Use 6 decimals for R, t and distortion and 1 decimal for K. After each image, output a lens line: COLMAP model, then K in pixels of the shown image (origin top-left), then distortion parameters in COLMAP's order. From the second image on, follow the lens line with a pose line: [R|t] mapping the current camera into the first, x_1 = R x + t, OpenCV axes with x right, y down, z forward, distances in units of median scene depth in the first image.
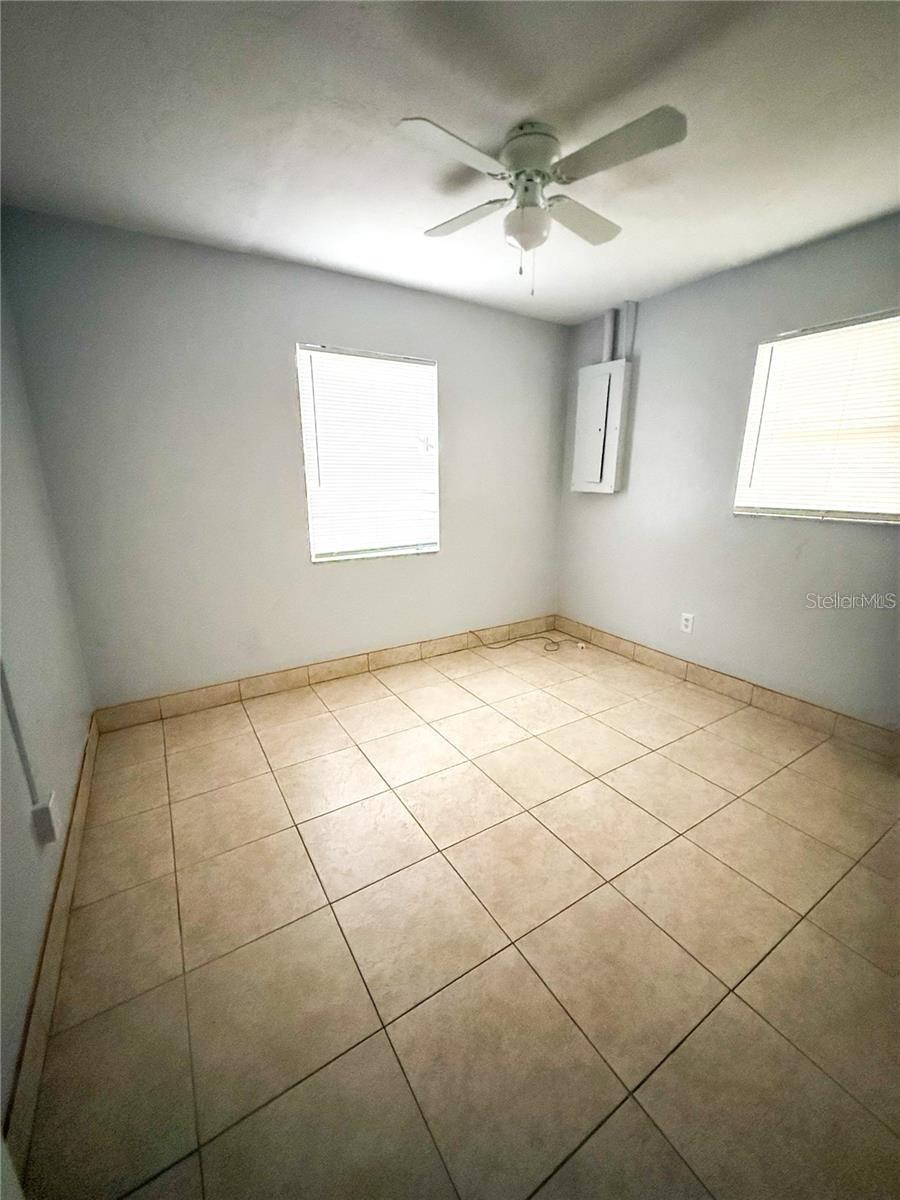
lens RADIAL K [[480.9, 0, 452.8], [0, 480.9, 607.0], [0, 0, 1]] dist [0.002698, 0.000915]
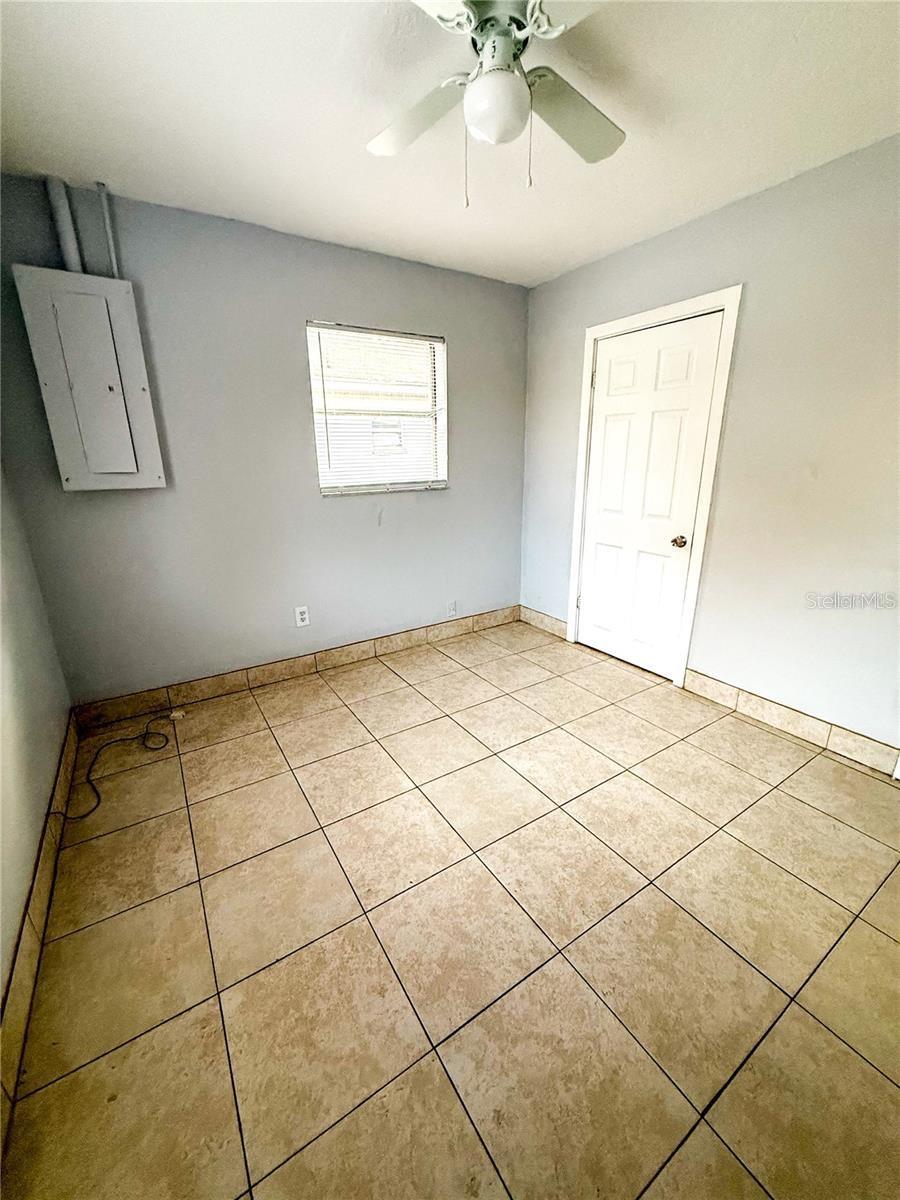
lens RADIAL K [[480.9, 0, 458.6], [0, 480.9, 593.6], [0, 0, 1]] dist [0.002698, 0.000915]
pose [[-0.022374, -0.285108, 0.958234, -0.401792], [0.278517, 0.918752, 0.279864, -0.183528], [-0.960171, 0.273146, 0.058851, 0.639883]]
